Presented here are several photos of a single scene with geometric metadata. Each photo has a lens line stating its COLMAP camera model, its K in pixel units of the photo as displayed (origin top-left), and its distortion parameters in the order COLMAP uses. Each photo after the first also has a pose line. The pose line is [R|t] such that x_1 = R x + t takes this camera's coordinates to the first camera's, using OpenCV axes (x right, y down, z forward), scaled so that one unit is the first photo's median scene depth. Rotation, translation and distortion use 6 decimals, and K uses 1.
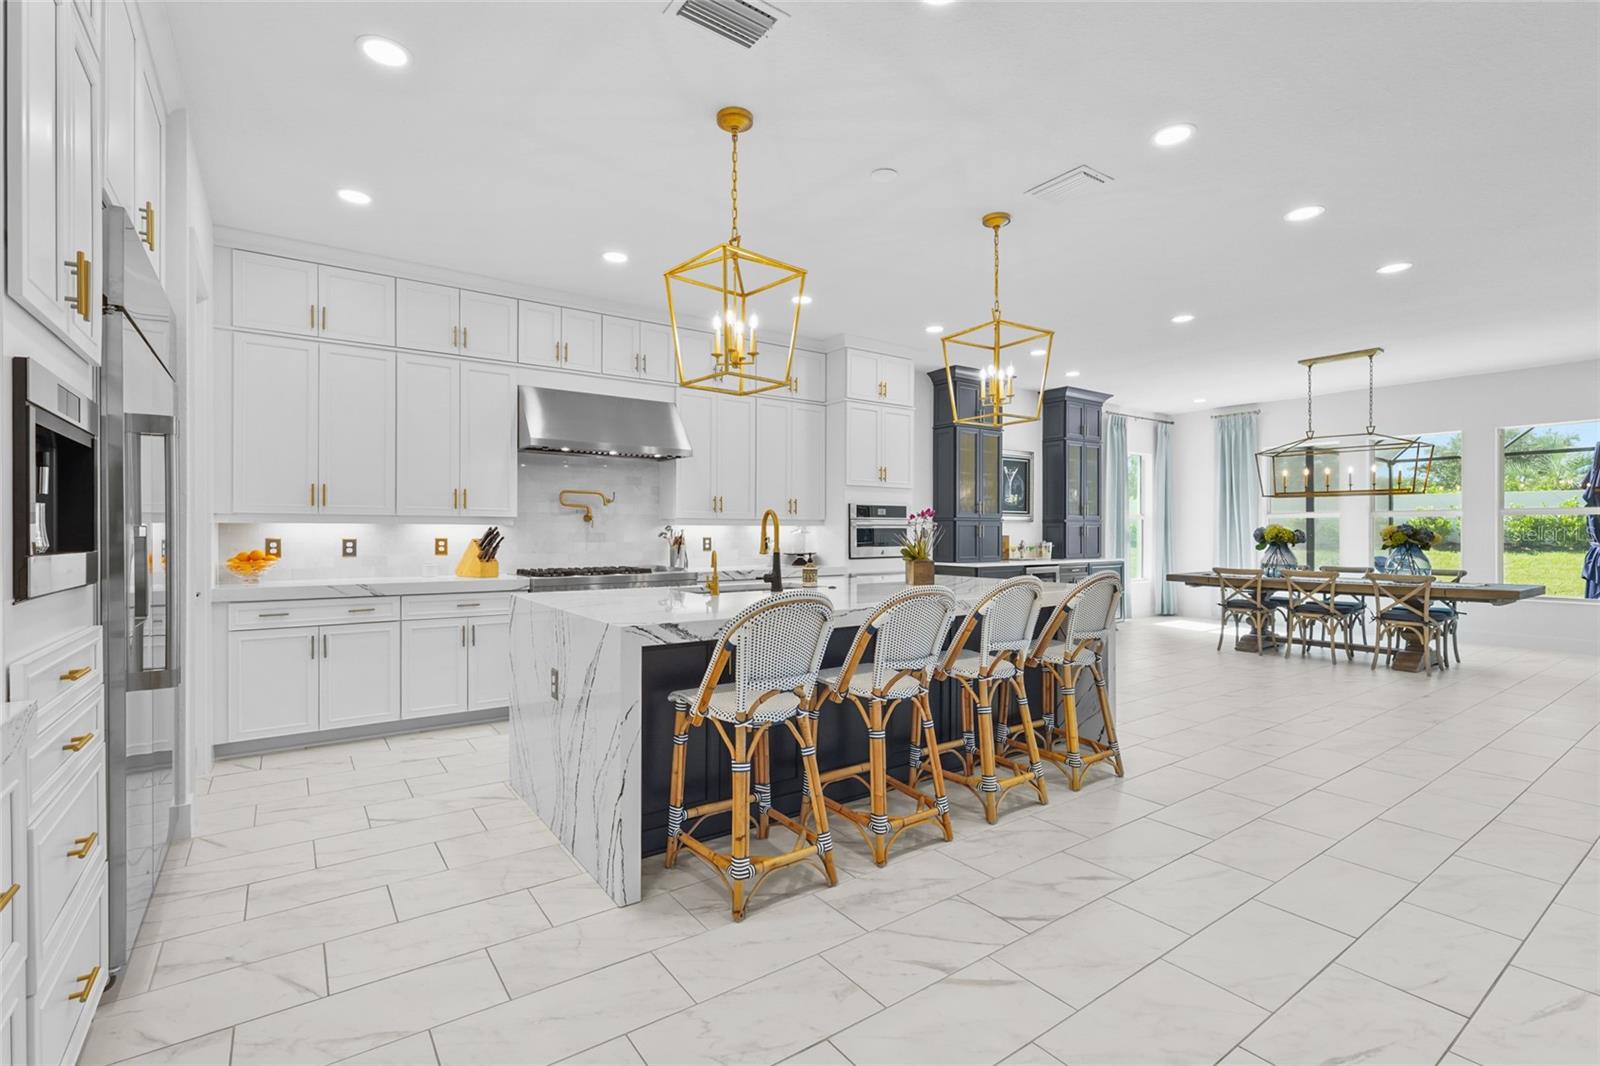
lens RADIAL K [[723.5, 0, 804.3], [0, 723.5, 533.9], [0, 0, 1]] dist [-0.001974, 0.001188]
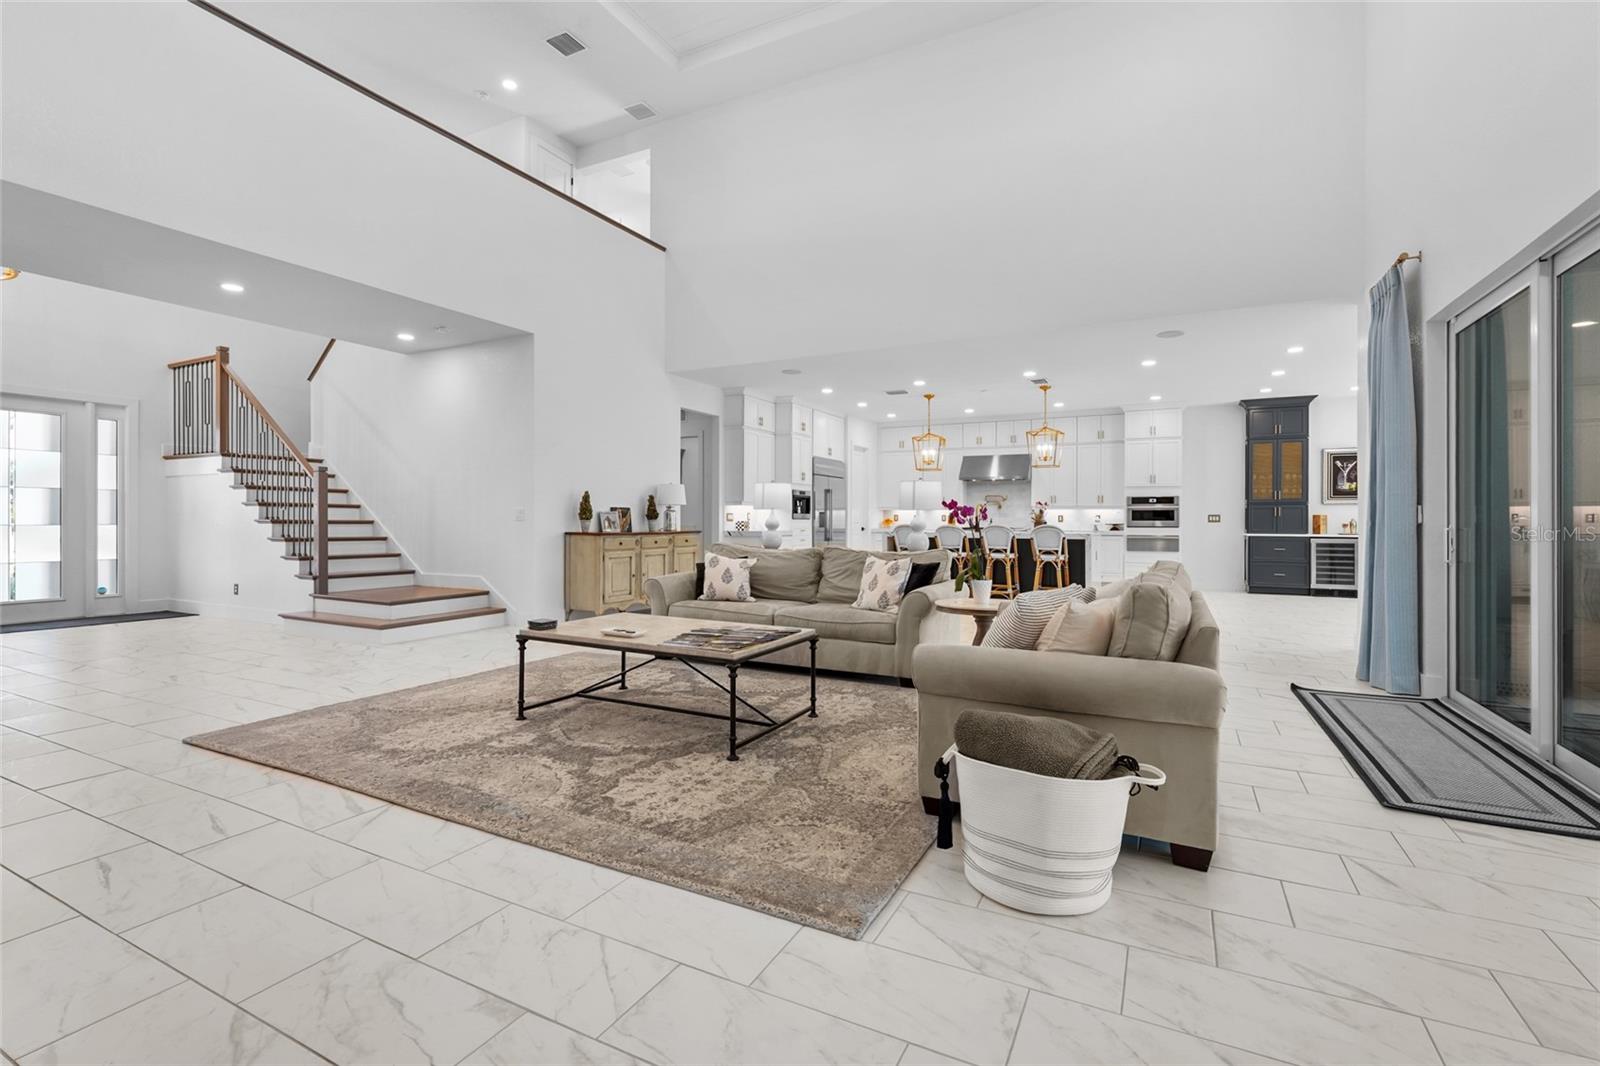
lens RADIAL K [[723.5, 0, 807.3], [0, 723.5, 515.6], [0, 0, 1]] dist [-0.001974, 0.001188]
pose [[0.462051, -0.004618, -0.886841, 1.385320], [-0.006067, 0.999947, -0.008368, 0.027488], [0.886833, 0.009246, 0.461998, -0.586331]]
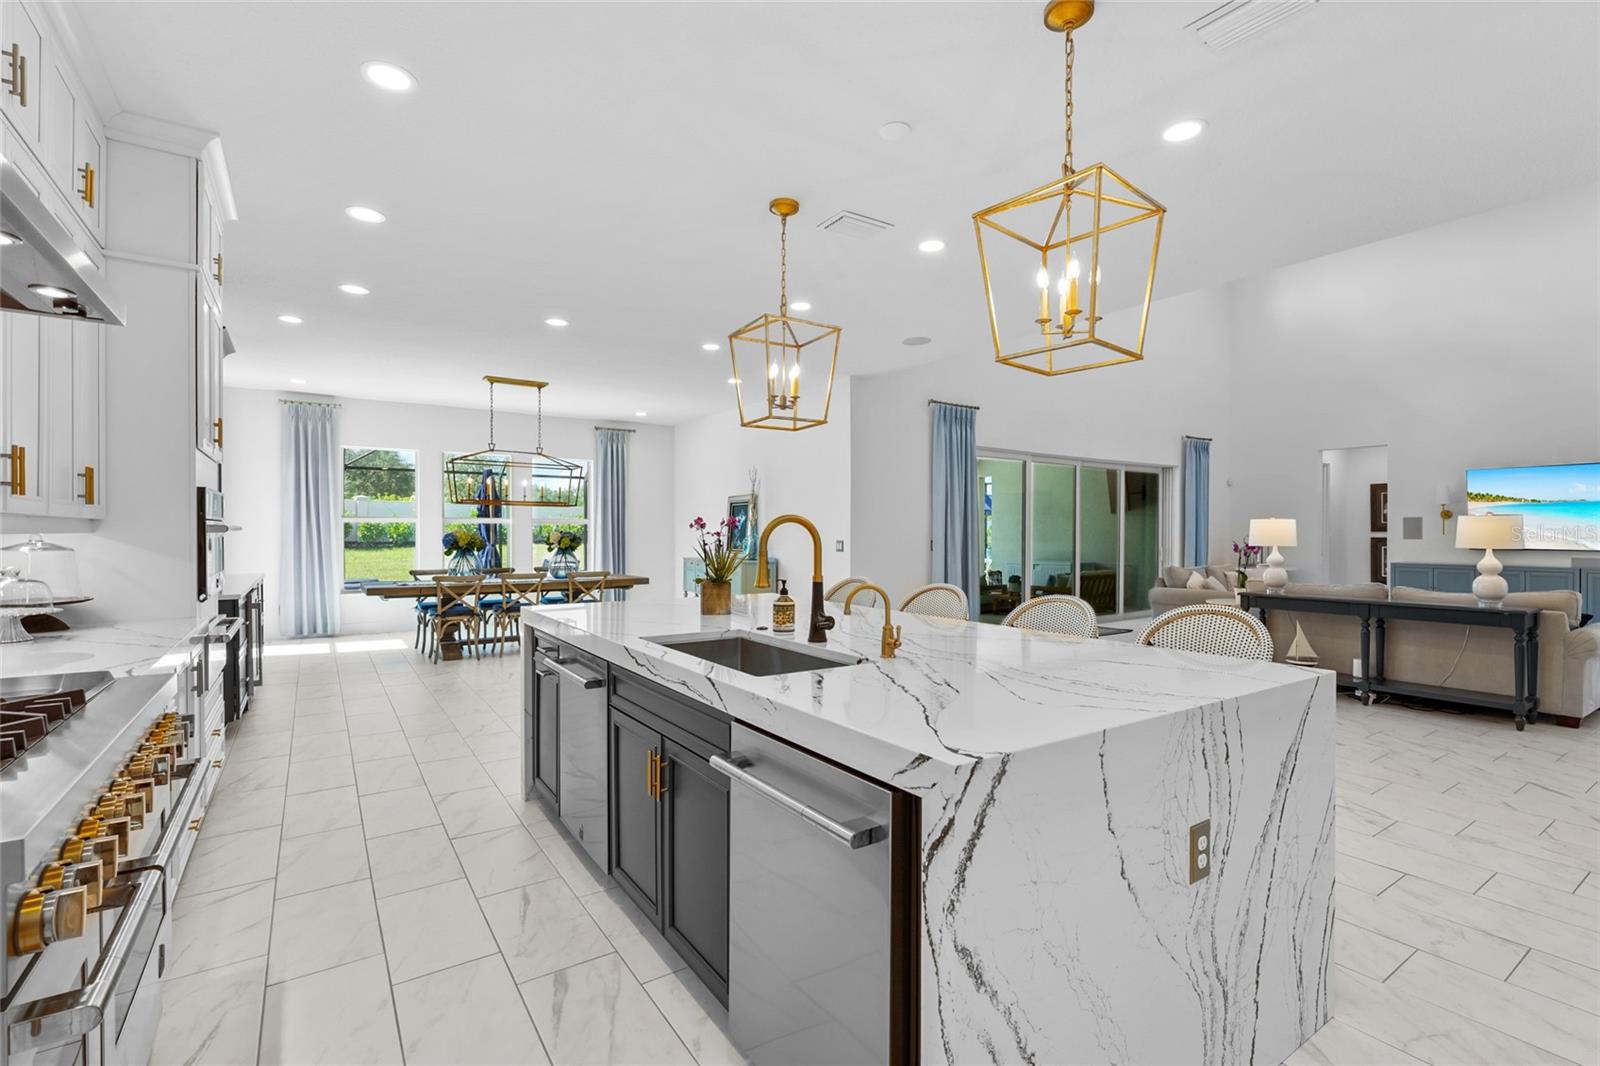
lens RADIAL K [[723.5, 0, 822.0], [0, 723.5, 520.1], [0, 0, 1]] dist [-0.001974, 0.001188]
pose [[0.025506, 0.017870, 0.999515, -0.428585], [0.003840, 0.999831, -0.017974, -0.008404], [-0.999667, 0.004296, 0.025433, 0.573532]]
